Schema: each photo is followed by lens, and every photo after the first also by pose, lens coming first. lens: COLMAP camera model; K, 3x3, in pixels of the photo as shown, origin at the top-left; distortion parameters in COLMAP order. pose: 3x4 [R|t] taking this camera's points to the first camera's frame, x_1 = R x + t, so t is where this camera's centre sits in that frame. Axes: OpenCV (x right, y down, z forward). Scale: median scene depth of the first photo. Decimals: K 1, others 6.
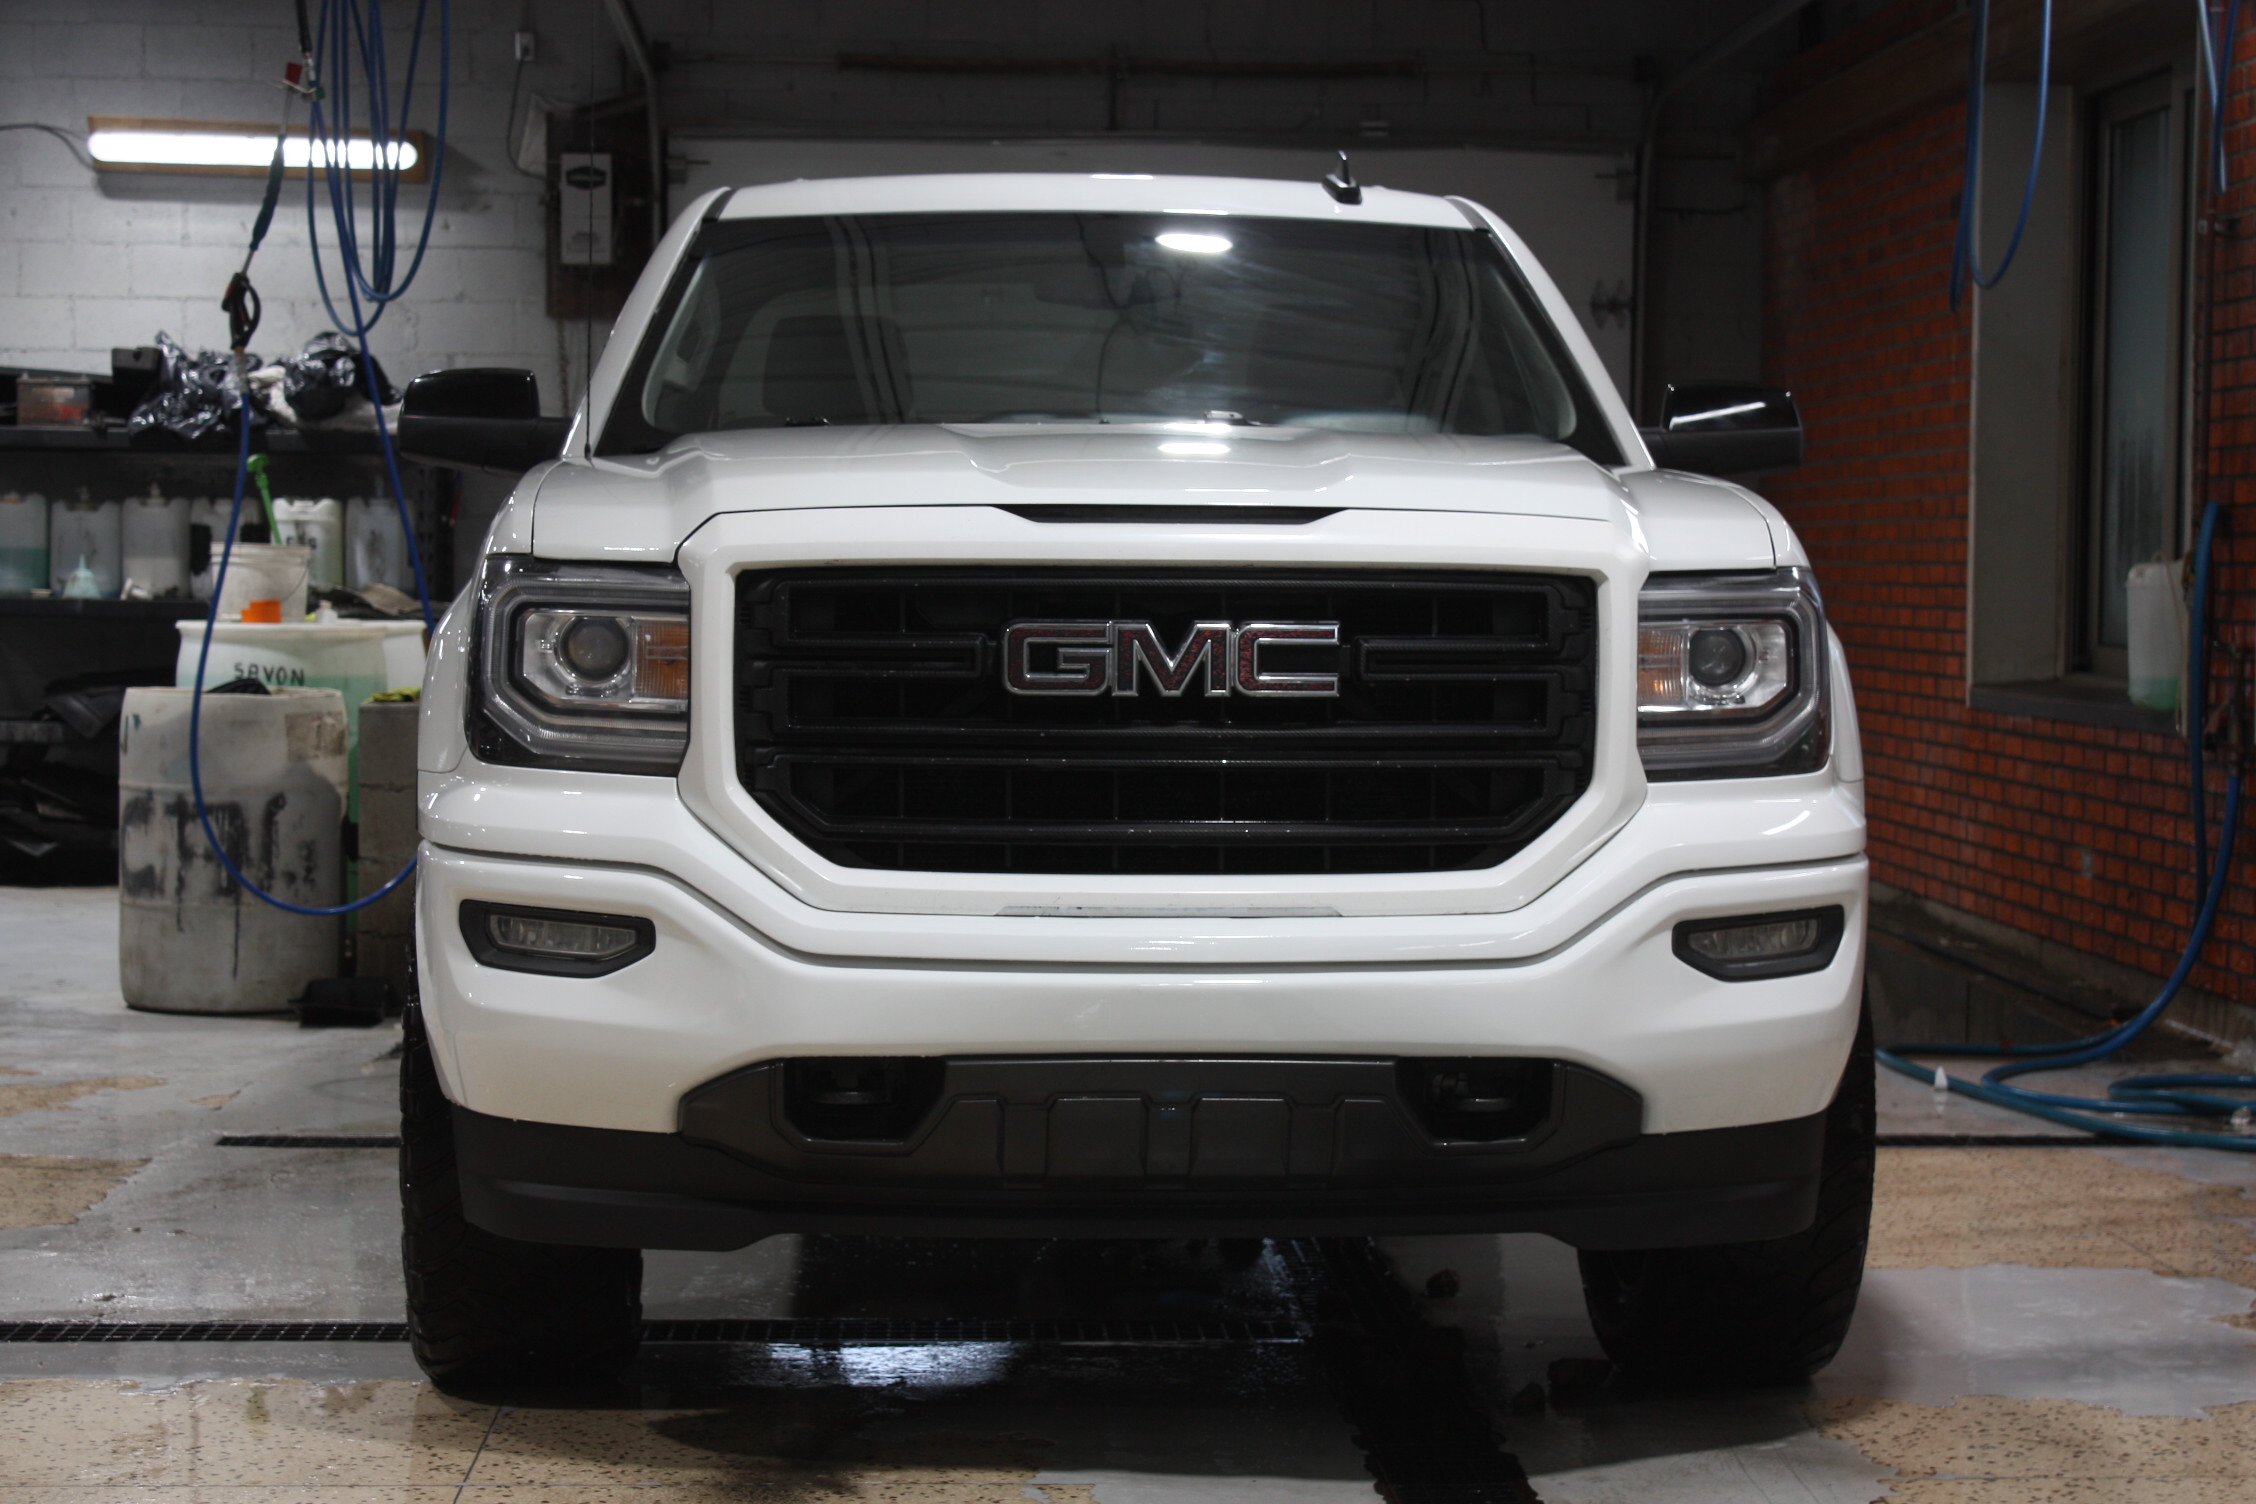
lens RADIAL K [[5031.2, 0, 1128.0], [0, 5031.2, 752.0], [0, 0, 1]] dist [0.031593, 0.258127]
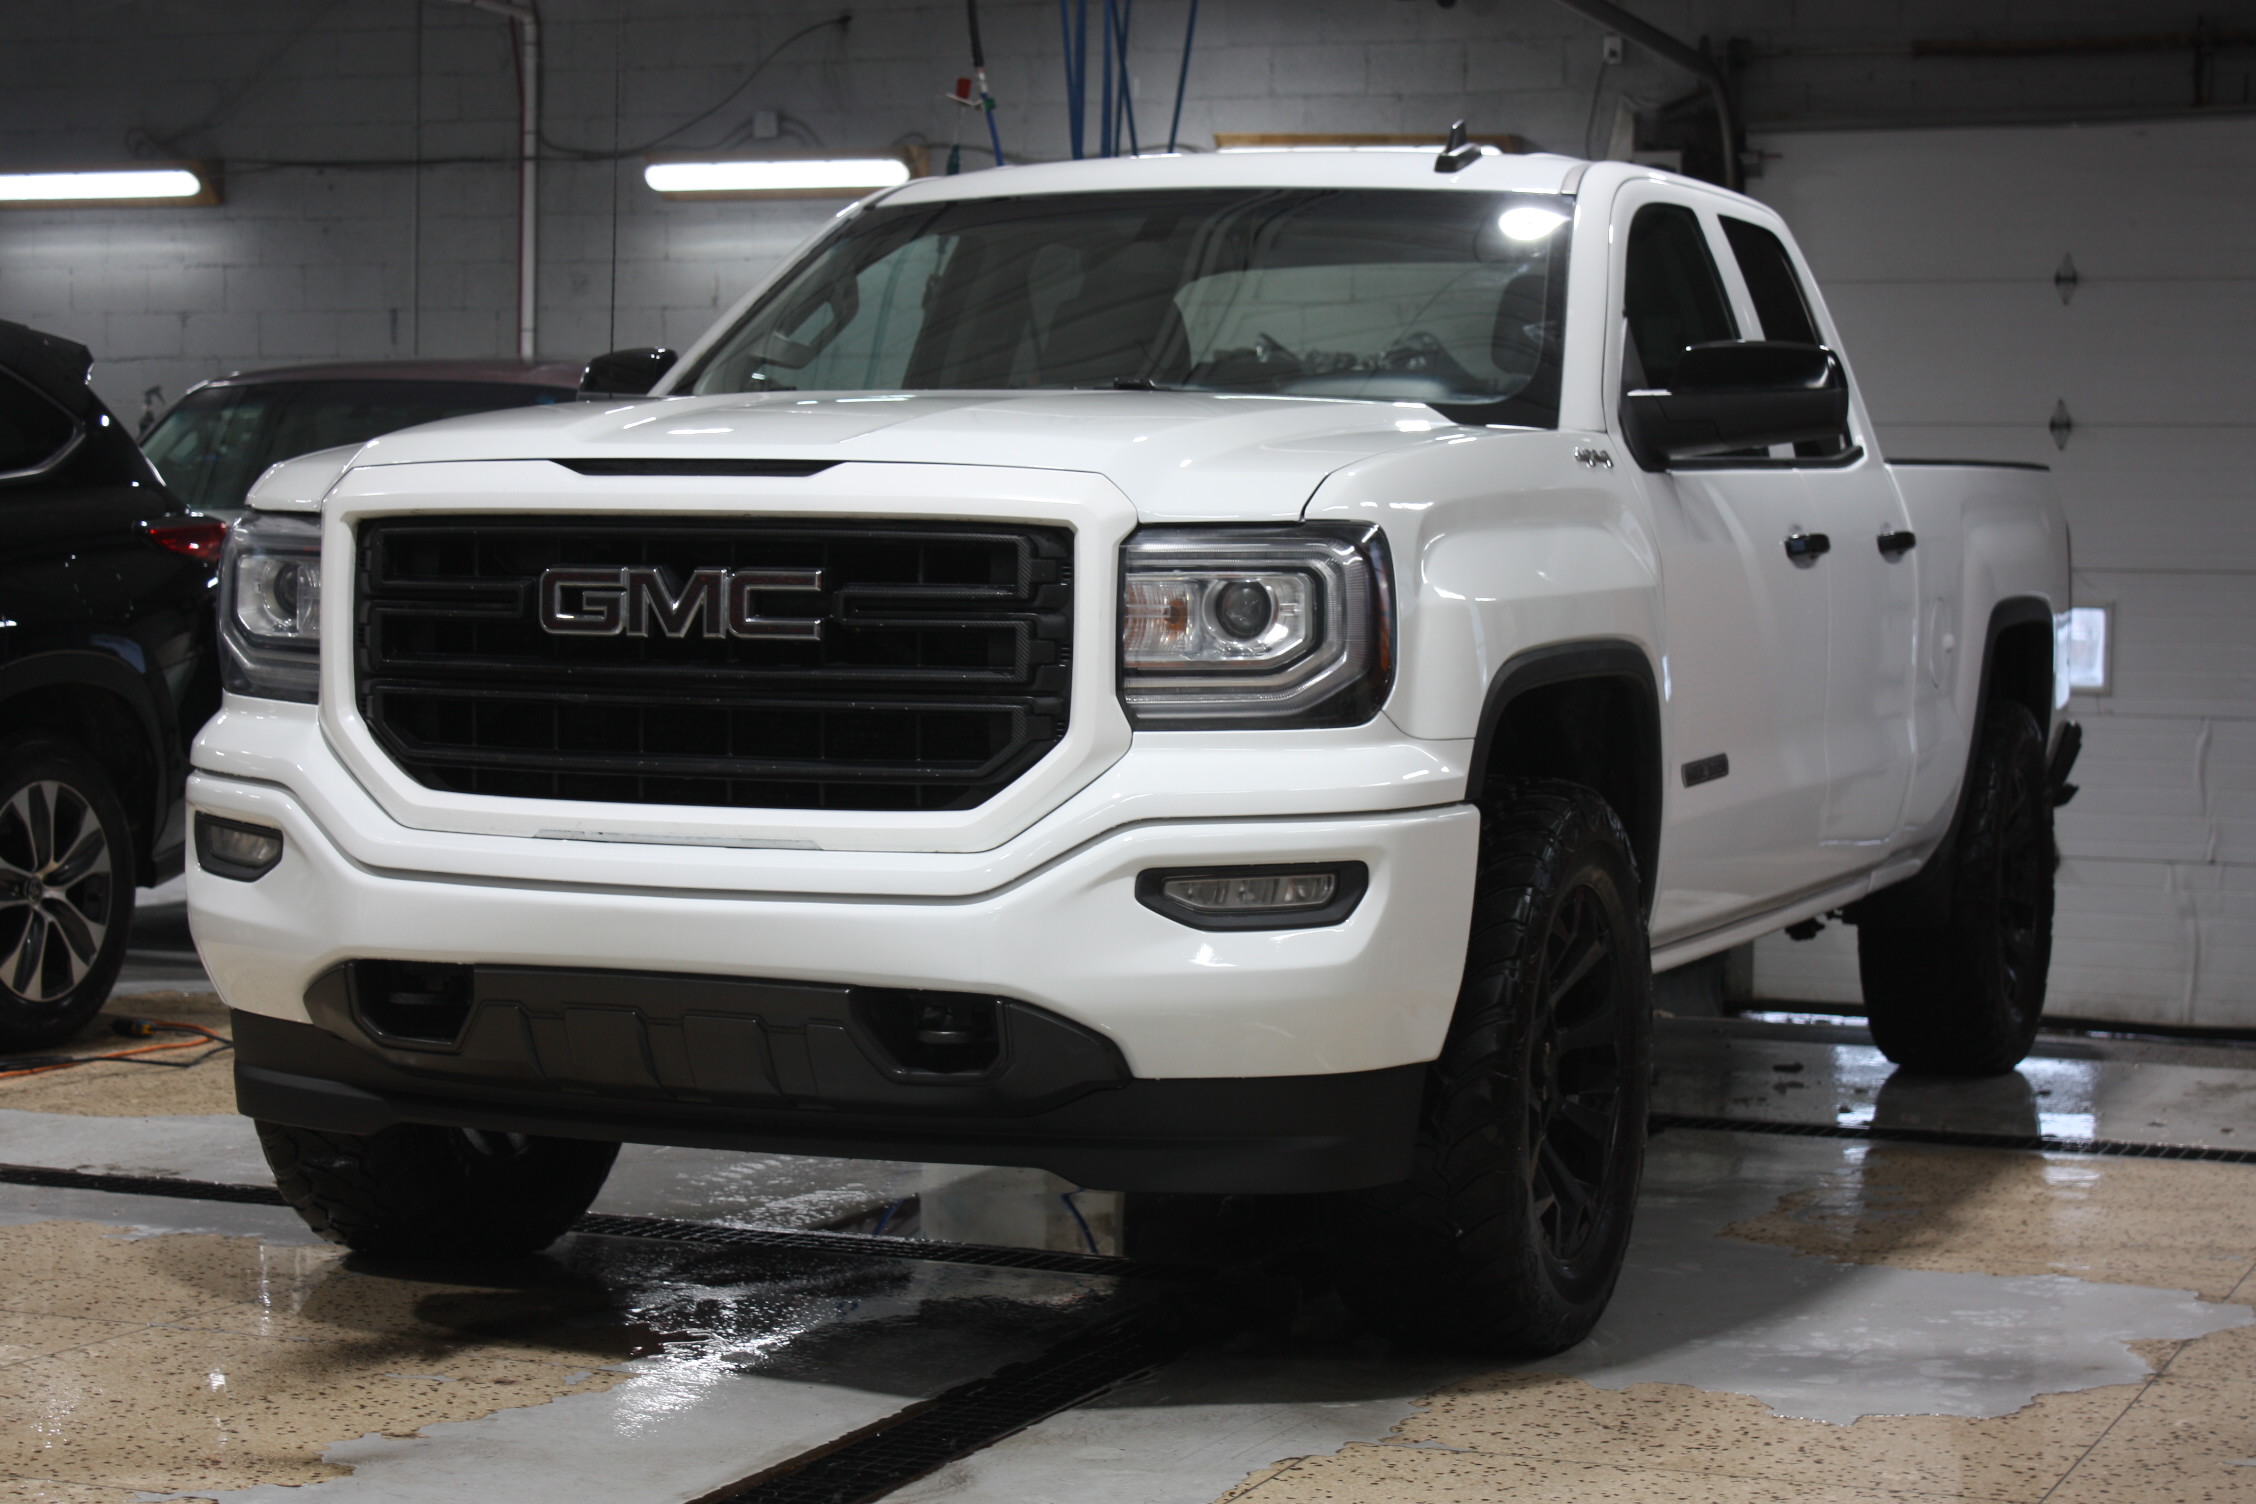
lens RADIAL K [[5031.2, 0, 1128.0], [0, 5031.2, 752.0], [0, 0, 1]] dist [0.031593, 0.258127]
pose [[0.870472, 0.023214, -0.491671, 0.609514], [-0.025965, 0.999662, 0.001230, 0.009251], [0.491533, 0.011696, 0.870780, 0.116482]]
